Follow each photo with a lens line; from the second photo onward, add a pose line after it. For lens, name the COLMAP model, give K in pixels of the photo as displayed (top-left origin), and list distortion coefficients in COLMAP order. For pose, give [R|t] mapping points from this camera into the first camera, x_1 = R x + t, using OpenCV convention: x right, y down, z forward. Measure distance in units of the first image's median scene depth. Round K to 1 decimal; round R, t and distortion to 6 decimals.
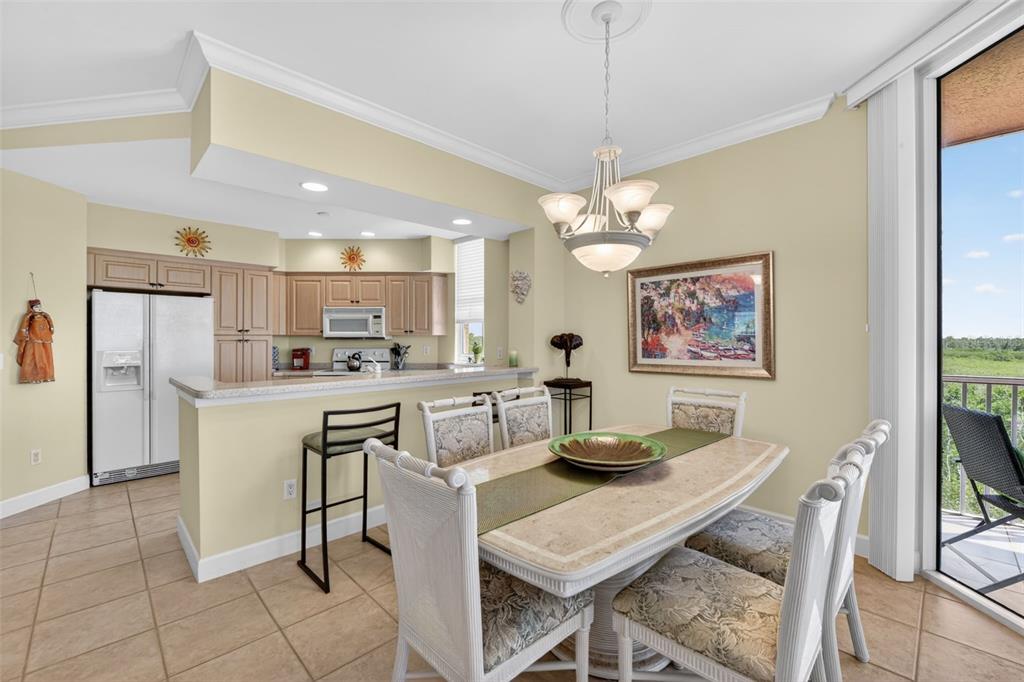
lens RADIAL K [[432.0, 0, 511.9], [0, 432.0, 338.0], [0, 0, 1]] dist [-0.000196, -0.003513]
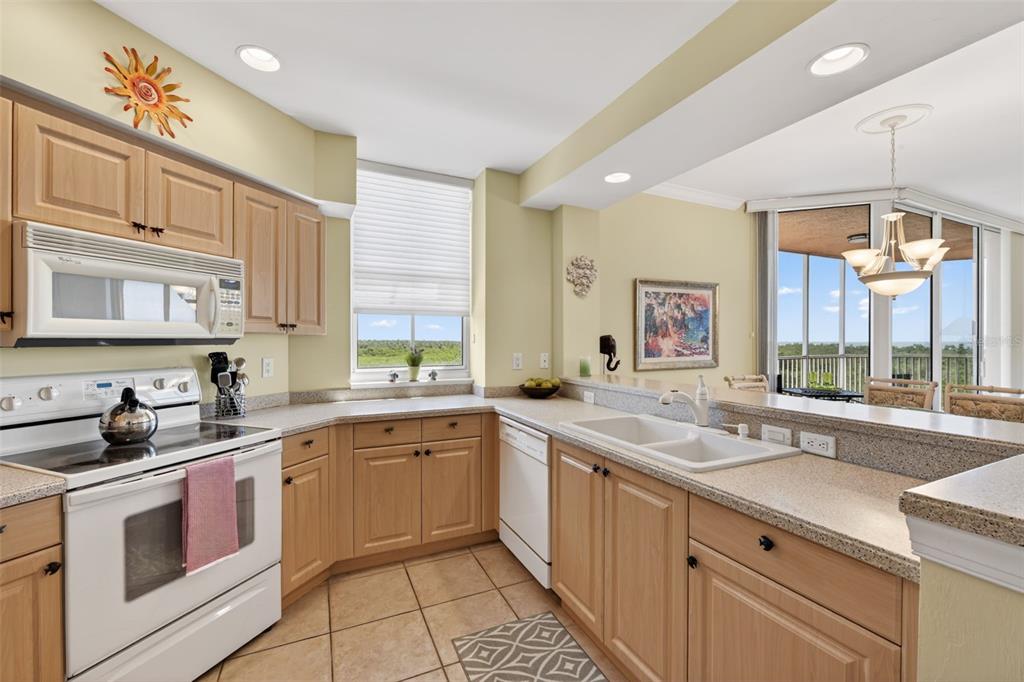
lens RADIAL K [[424.8, 0, 520.0], [0, 424.8, 341.2], [0, 0, 1]] dist [-0.002966, -0.000367]
pose [[0.327361, -0.001833, 0.944898, -0.841238], [0.001280, 0.999998, 0.001496, 0.000517], [-0.944898, 0.000720, 0.327363, 0.927673]]
